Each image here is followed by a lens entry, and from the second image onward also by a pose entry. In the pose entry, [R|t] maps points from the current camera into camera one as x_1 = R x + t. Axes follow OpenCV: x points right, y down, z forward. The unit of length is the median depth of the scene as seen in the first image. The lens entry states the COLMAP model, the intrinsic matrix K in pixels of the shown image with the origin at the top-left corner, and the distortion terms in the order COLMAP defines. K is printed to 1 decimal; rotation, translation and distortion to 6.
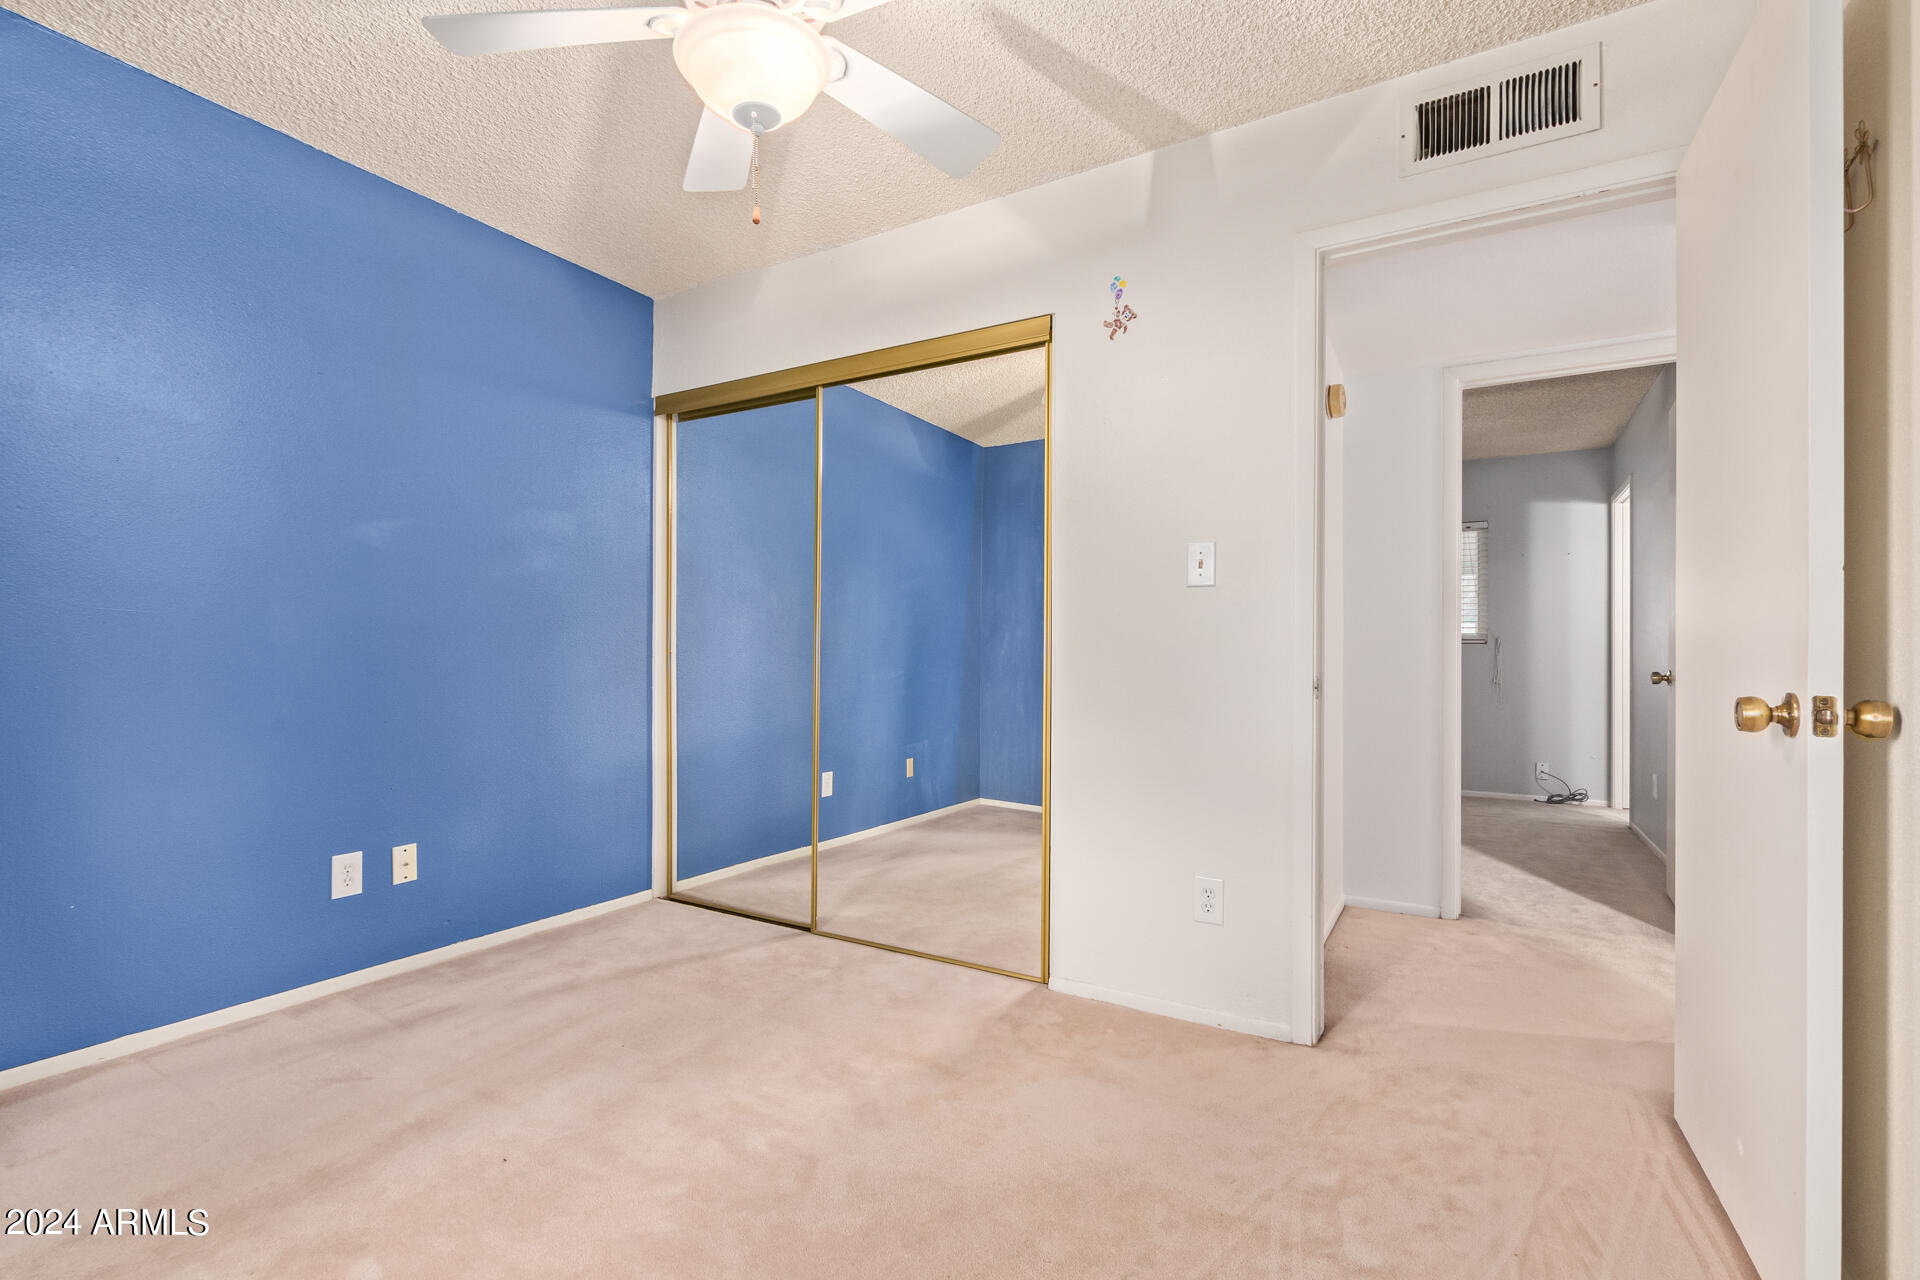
lens RADIAL K [[874.7, 0, 958.6], [0, 874.7, 650.4], [0, 0, 1]] dist [0.010868, -0.004879]
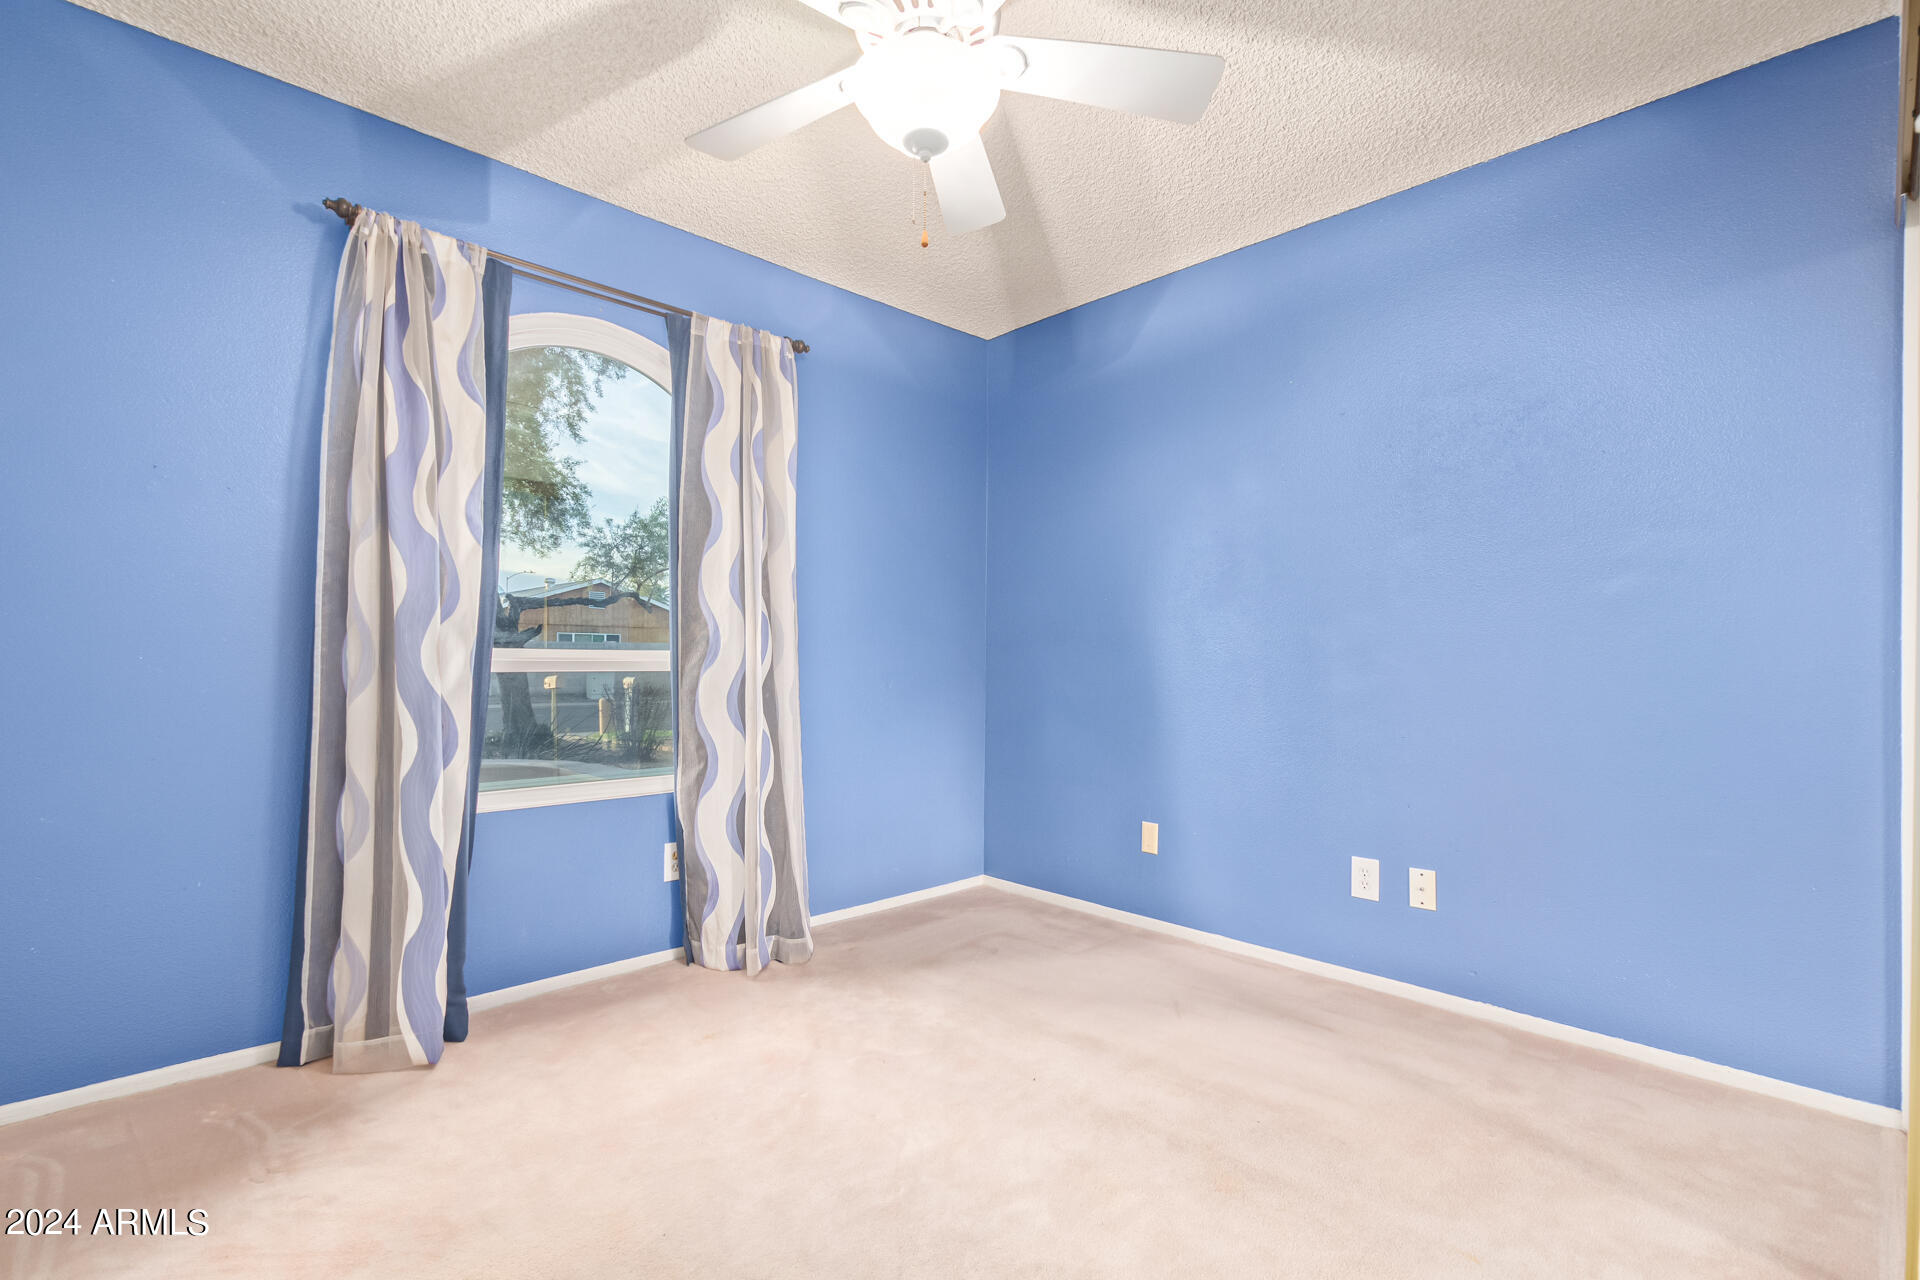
lens RADIAL K [[874.7, 0, 954.4], [0, 874.7, 644.3], [0, 0, 1]] dist [0.010868, -0.004879]
pose [[-0.281967, -0.036959, -0.958712, 2.445063], [-0.009211, 0.999316, -0.035816, 0.087826], [0.959380, -0.001268, -0.282115, 4.336846]]
